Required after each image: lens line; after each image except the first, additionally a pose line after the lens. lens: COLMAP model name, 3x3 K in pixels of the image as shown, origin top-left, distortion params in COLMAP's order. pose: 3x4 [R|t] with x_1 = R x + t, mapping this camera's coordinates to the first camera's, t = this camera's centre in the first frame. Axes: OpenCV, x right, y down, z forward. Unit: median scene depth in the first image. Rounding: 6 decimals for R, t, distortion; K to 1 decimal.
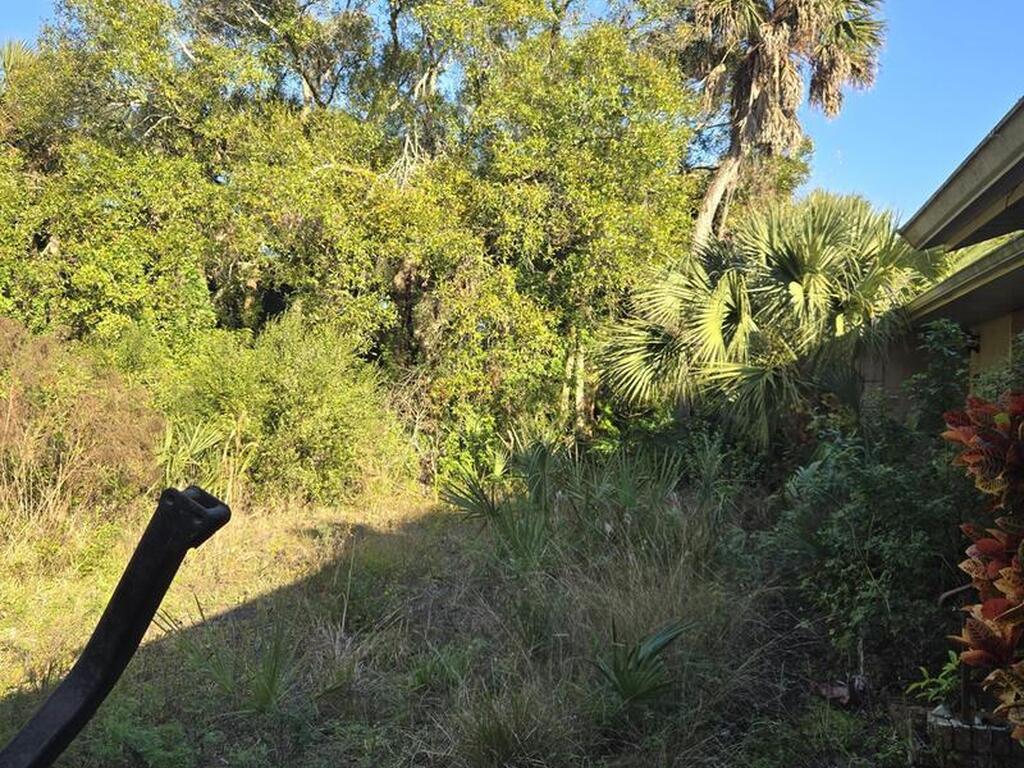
lens RADIAL K [[890.6, 0, 512.0], [0, 890.6, 384.0], [0, 0, 1]] dist [0.010567, -0.004814]
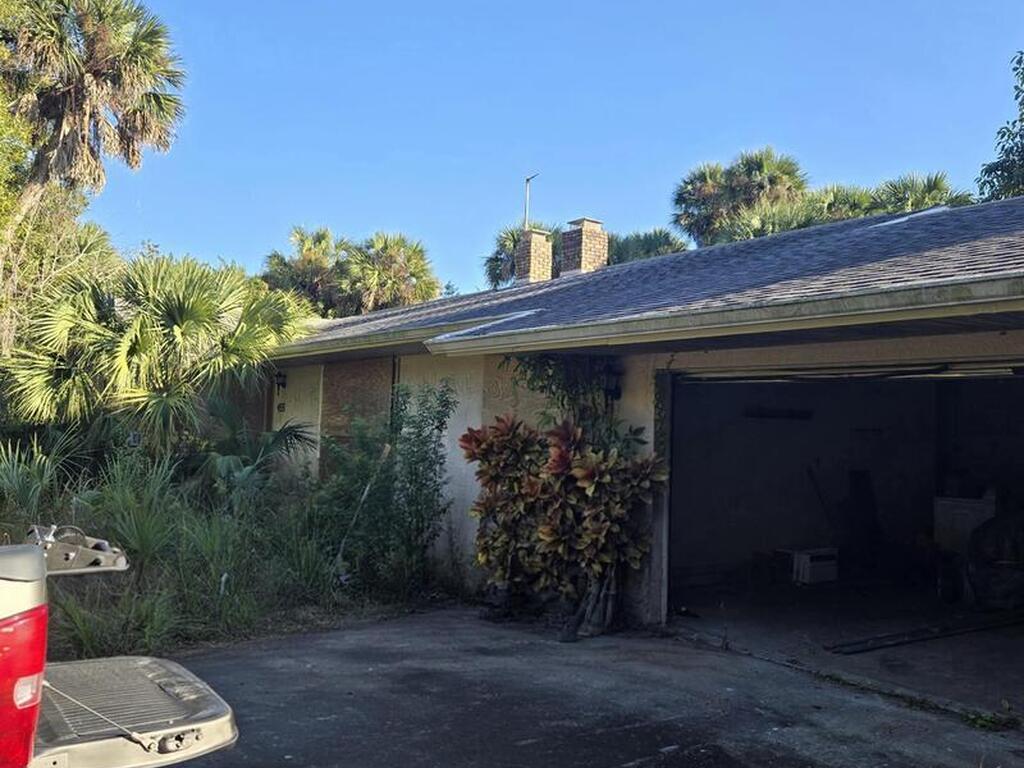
lens RADIAL K [[890.6, 0, 512.0], [0, 890.6, 384.0], [0, 0, 1]] dist [0.010567, -0.004814]
pose [[0.613975, 0.045985, 0.787985, -0.230830], [-0.033626, 0.998919, -0.032095, -0.005545], [-0.788609, -0.006791, 0.614858, -0.081953]]
